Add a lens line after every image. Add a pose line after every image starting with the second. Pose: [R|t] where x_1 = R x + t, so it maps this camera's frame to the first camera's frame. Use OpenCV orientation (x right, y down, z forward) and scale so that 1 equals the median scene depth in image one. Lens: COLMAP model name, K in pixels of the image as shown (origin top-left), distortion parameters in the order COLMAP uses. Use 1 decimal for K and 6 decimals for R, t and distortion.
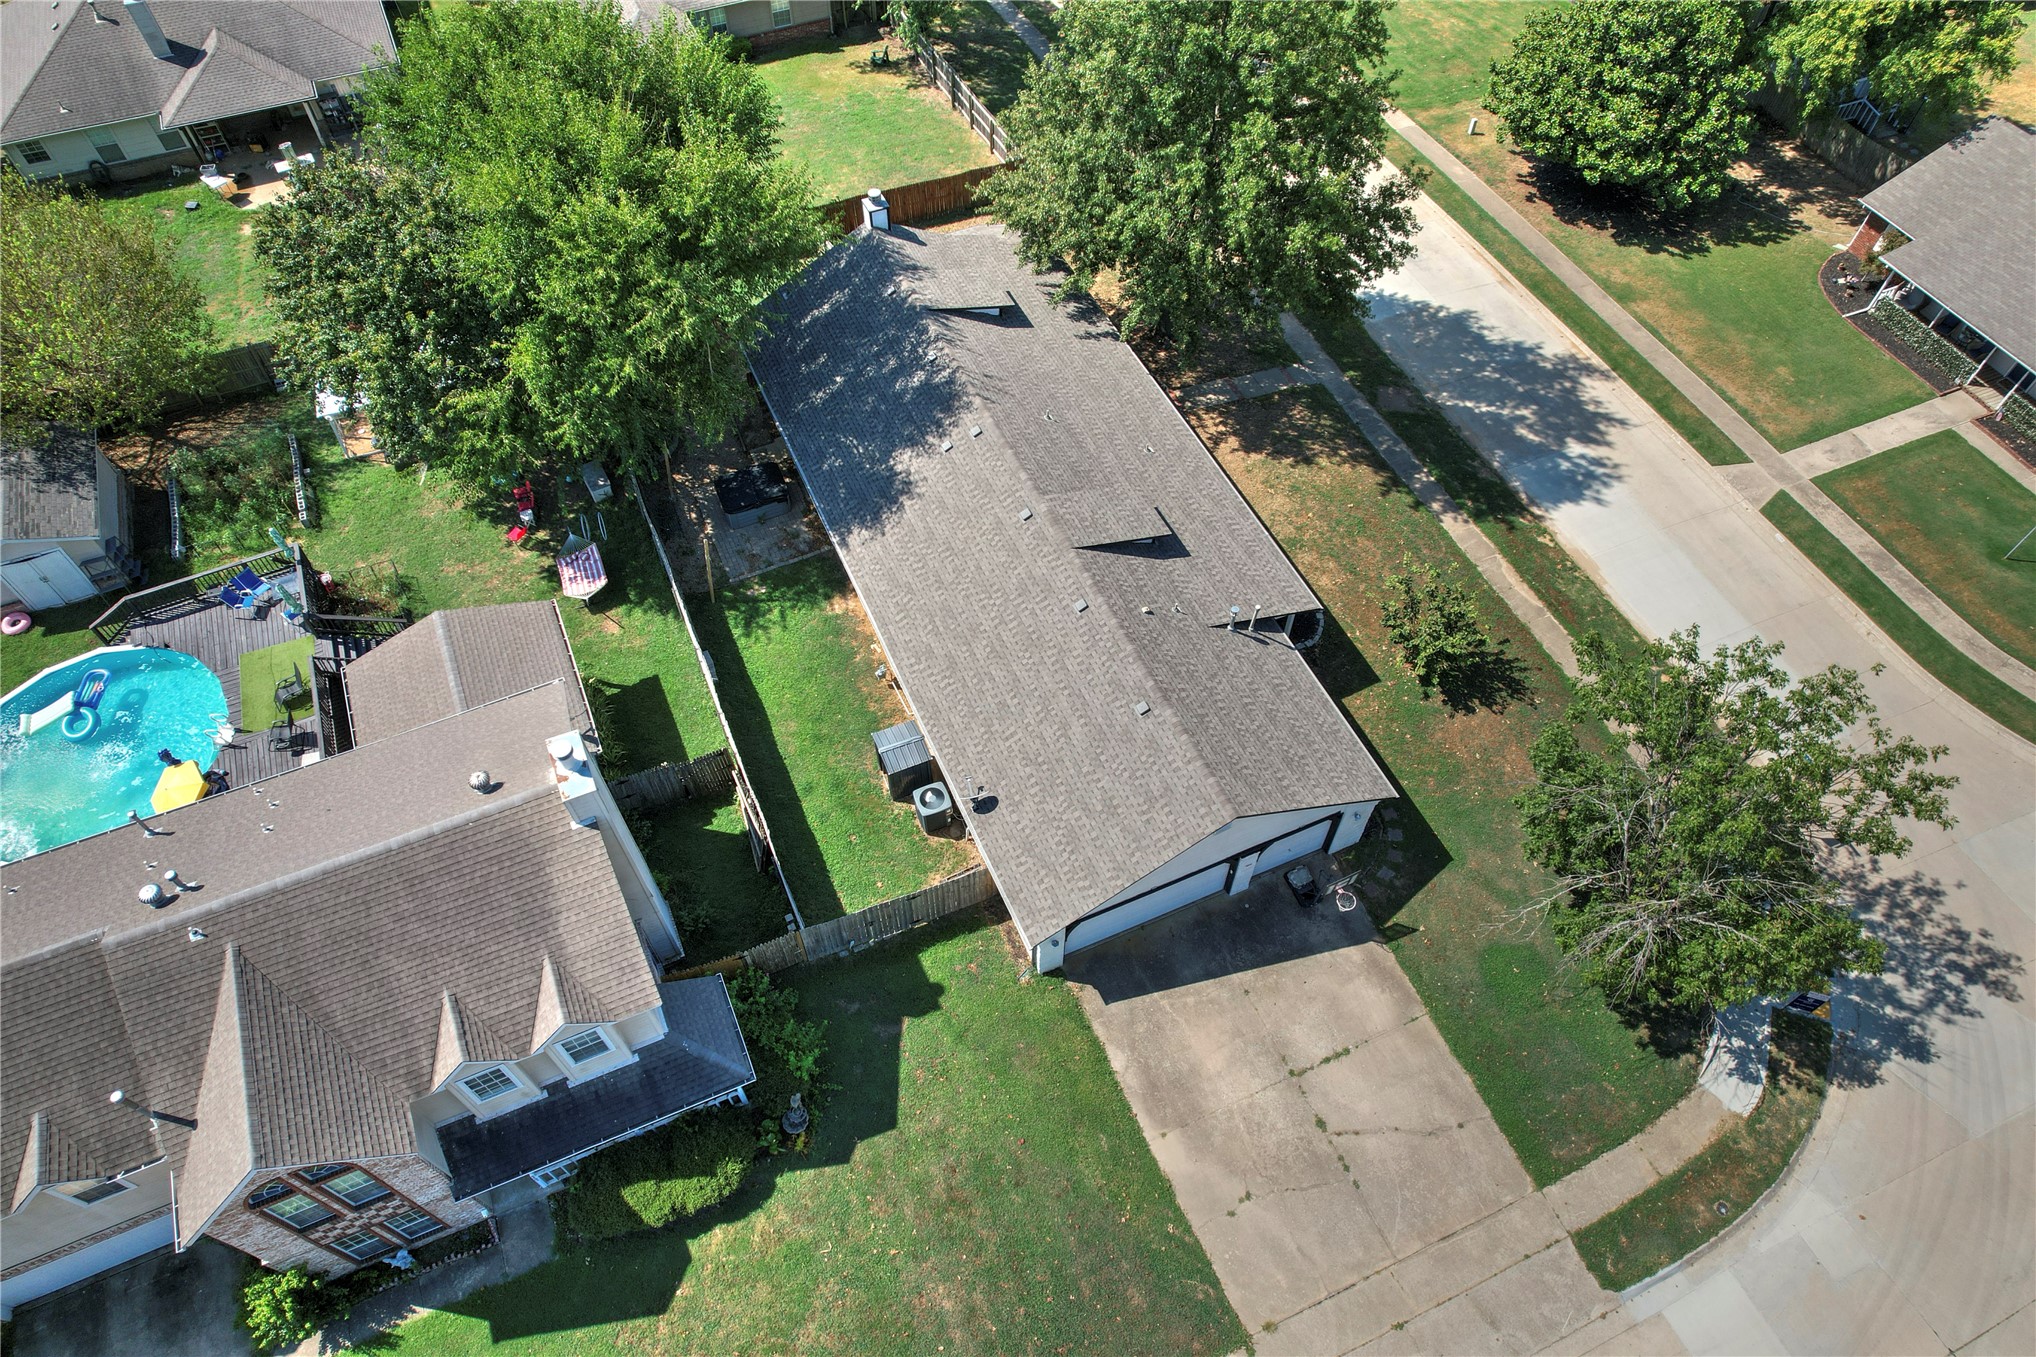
lens RADIAL K [[1298.8, 0, 1016.2], [0, 1298.8, 692.2], [0, 0, 1]] dist [-0.055601, 0.041577]
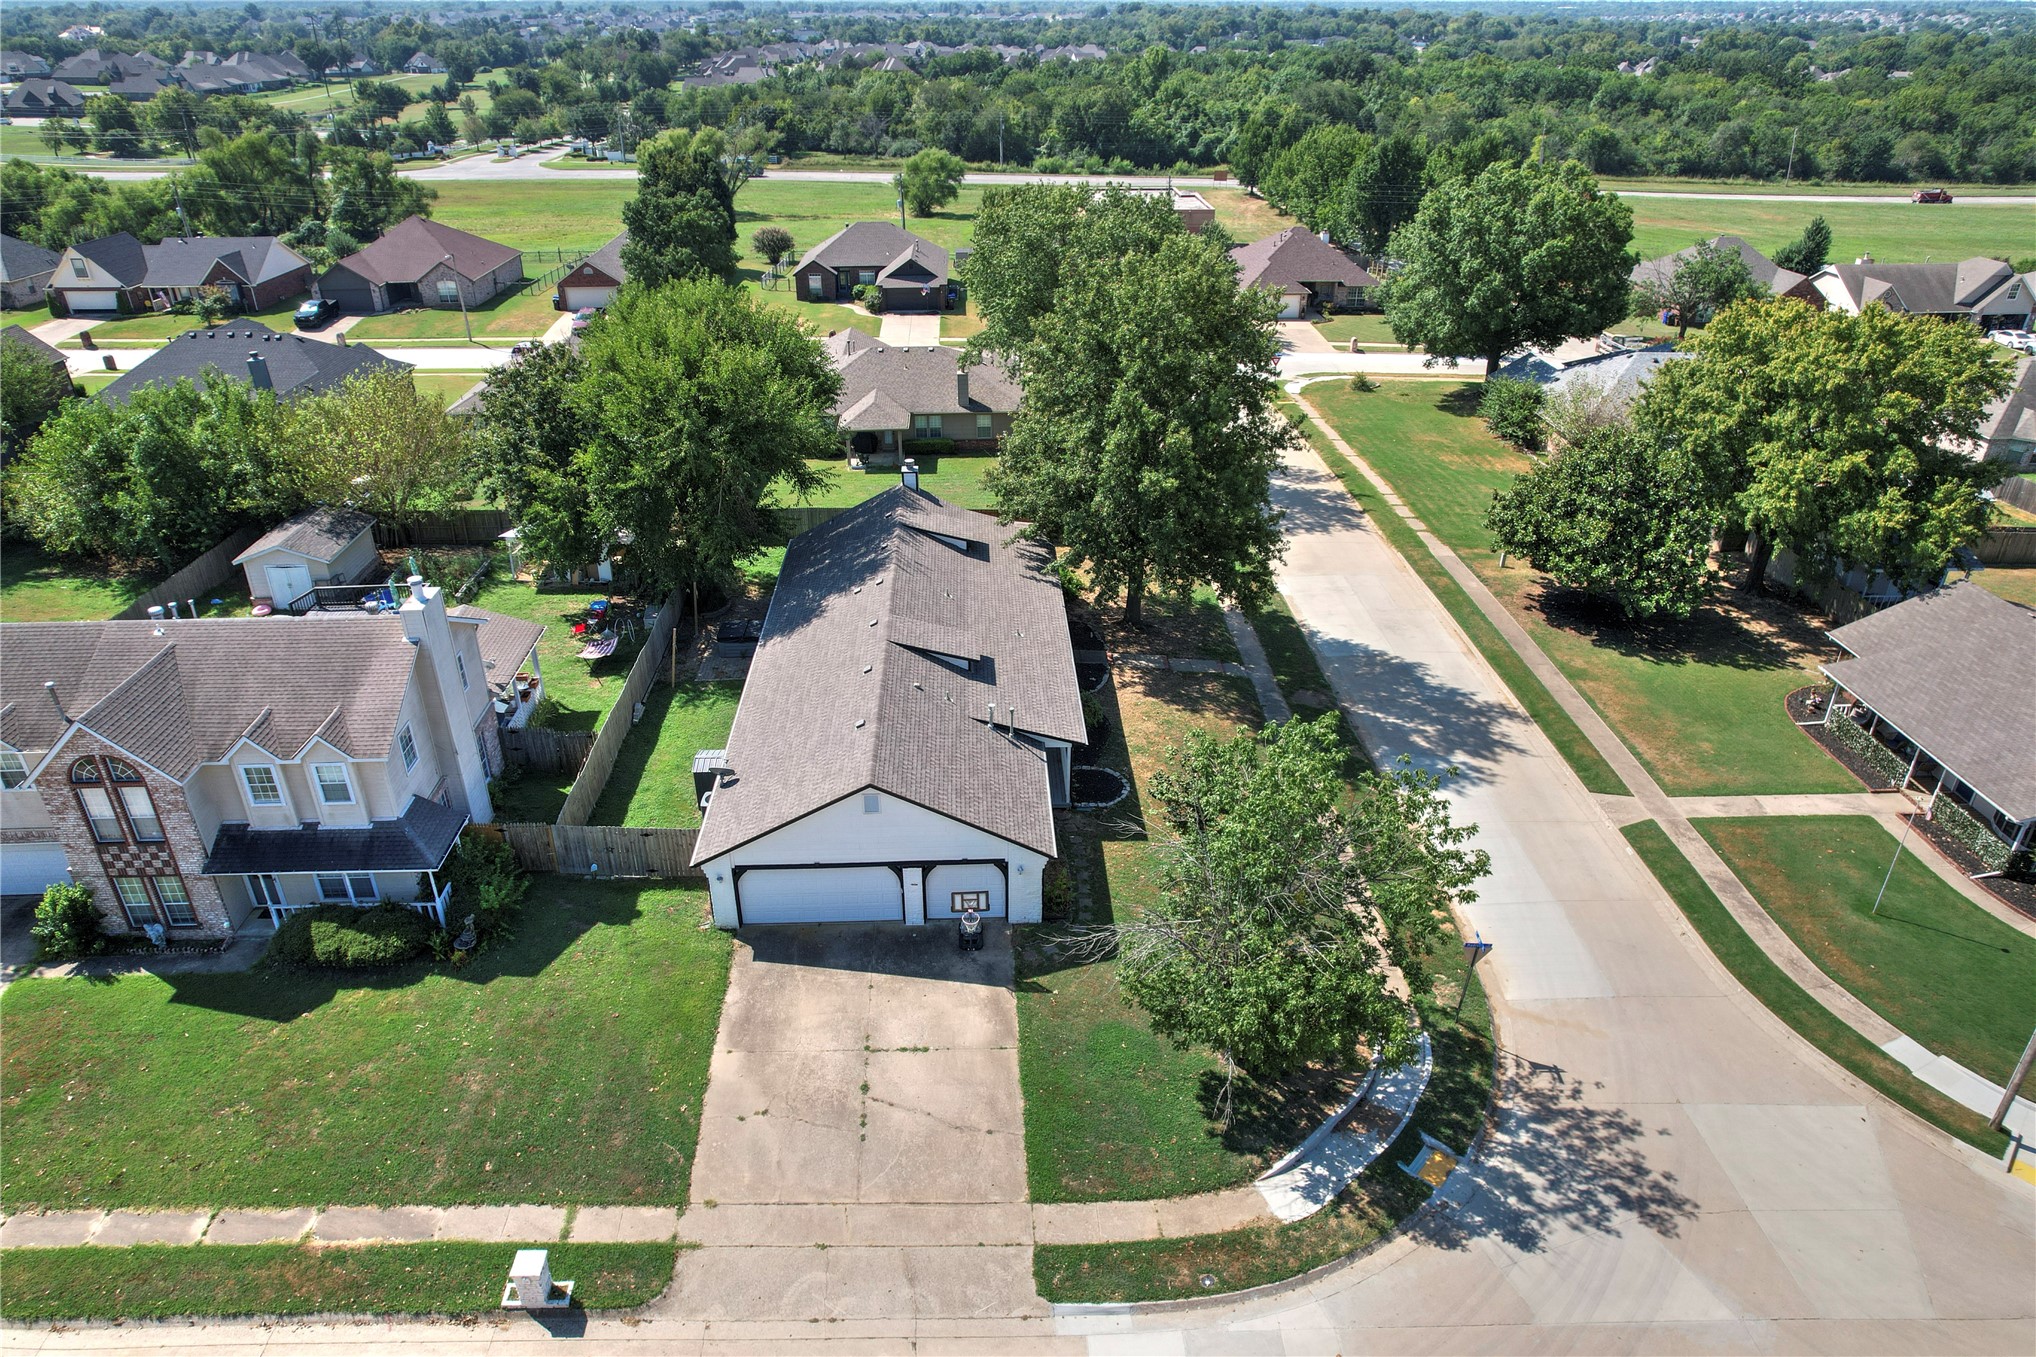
lens RADIAL K [[1307.0, 0, 1018.0], [0, 1307.0, 678.5], [0, 0, 1]] dist [-0.051151, 0.005636]
pose [[0.929802, 0.167058, -0.327962, 0.471877], [-0.297394, 0.865990, -0.402018, 0.317872], [0.216852, 0.471331, 0.854881, -0.030251]]
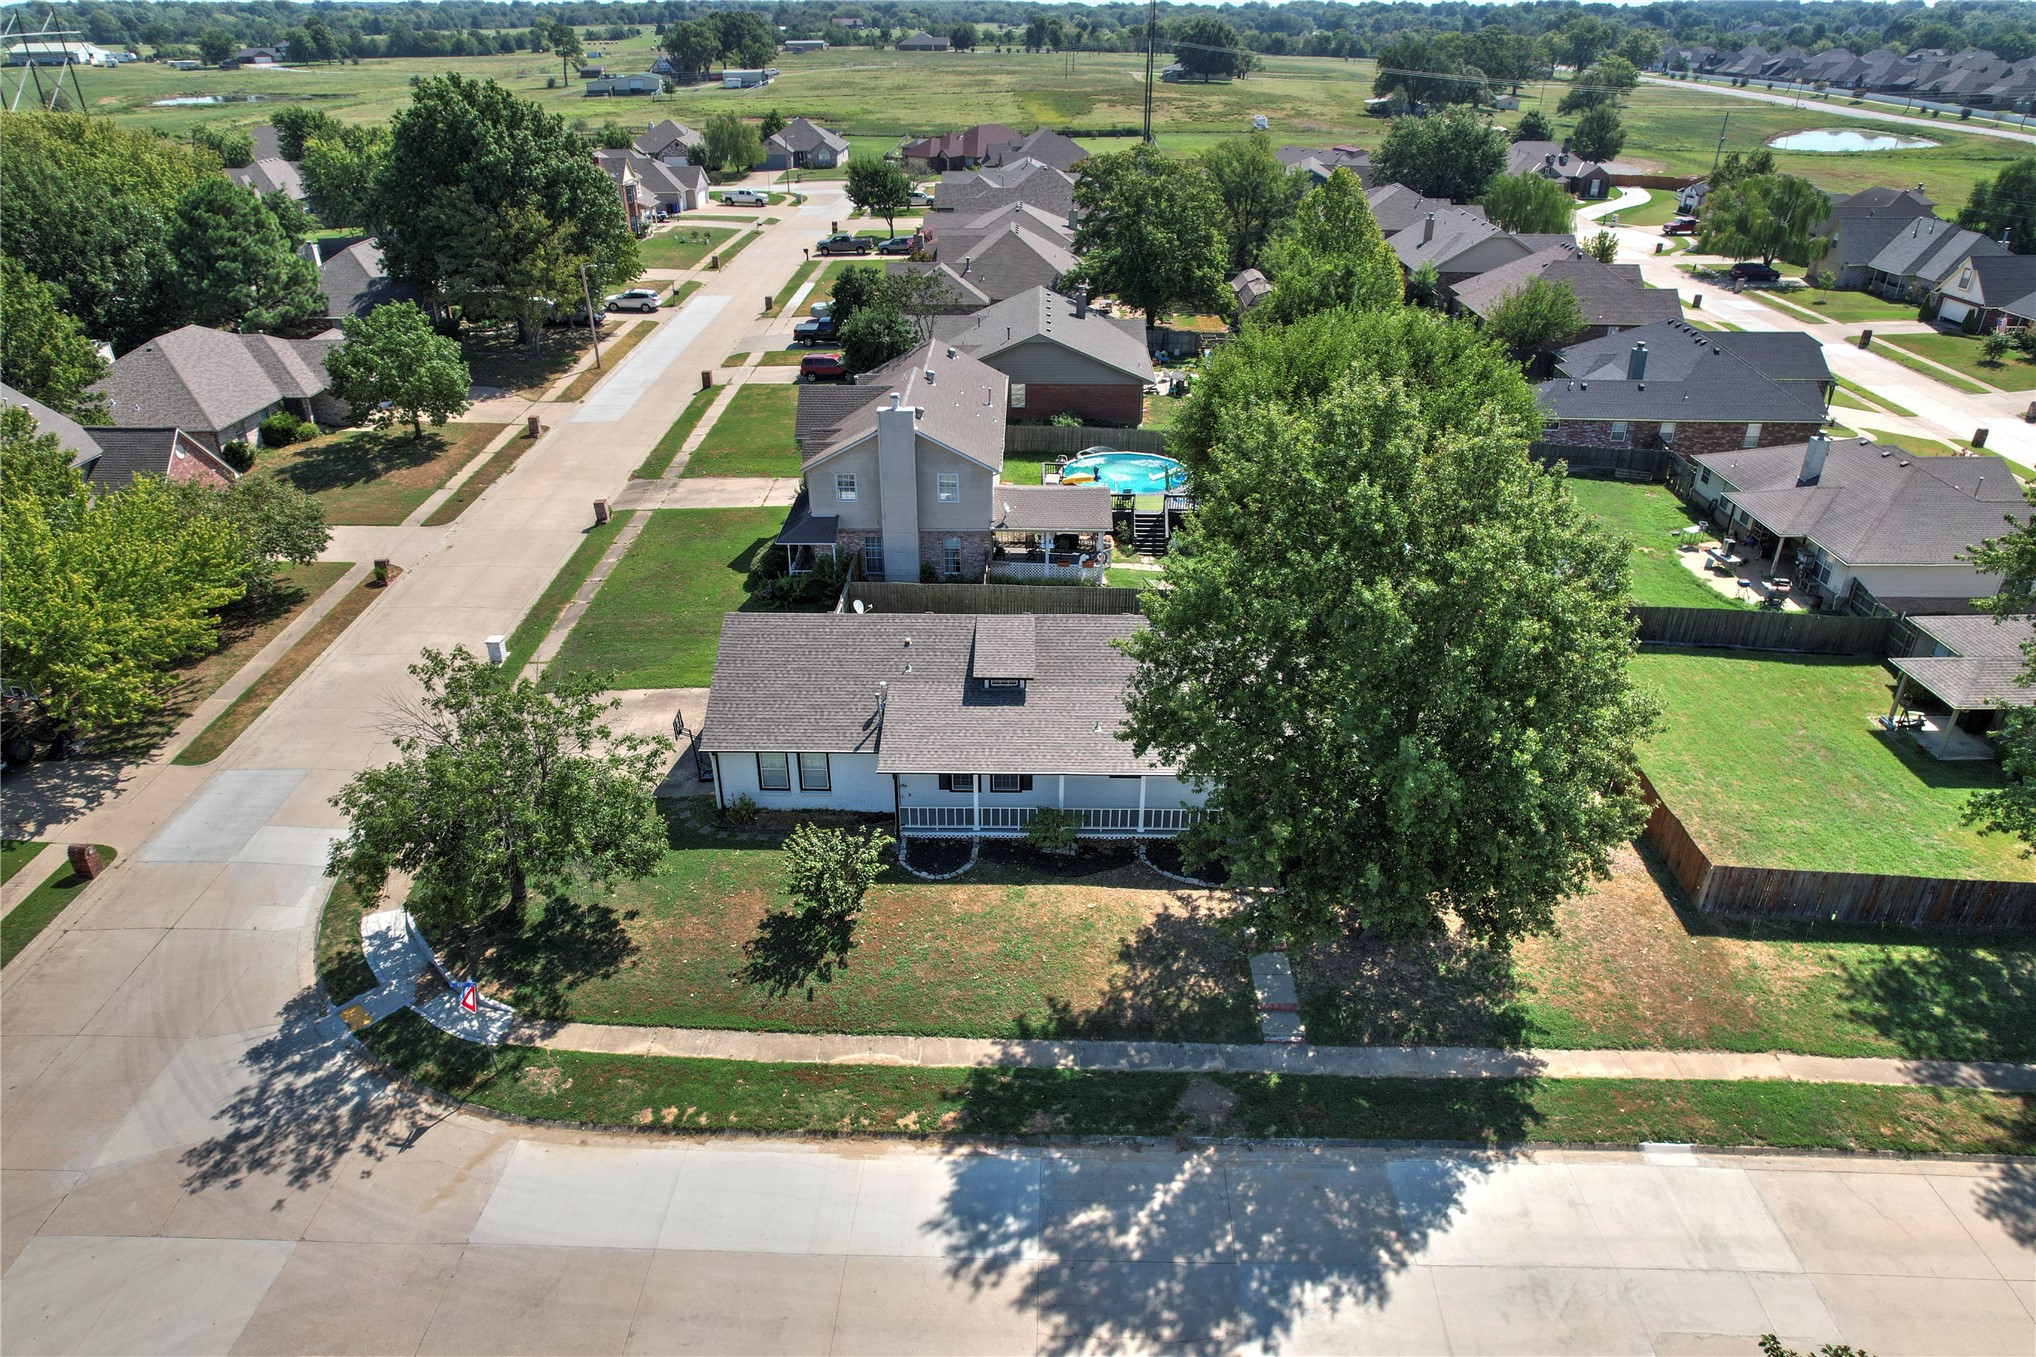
lens RADIAL K [[1283.4, 0, 1017.8], [0, 1283.4, 710.4], [0, 0, 1]] dist [-0.076760, 0.062751]
pose [[-0.422122, 0.434766, -0.795482, 0.897257], [-0.740635, 0.340611, 0.579176, -0.702151], [0.522755, 0.833645, 0.178223, 0.703868]]
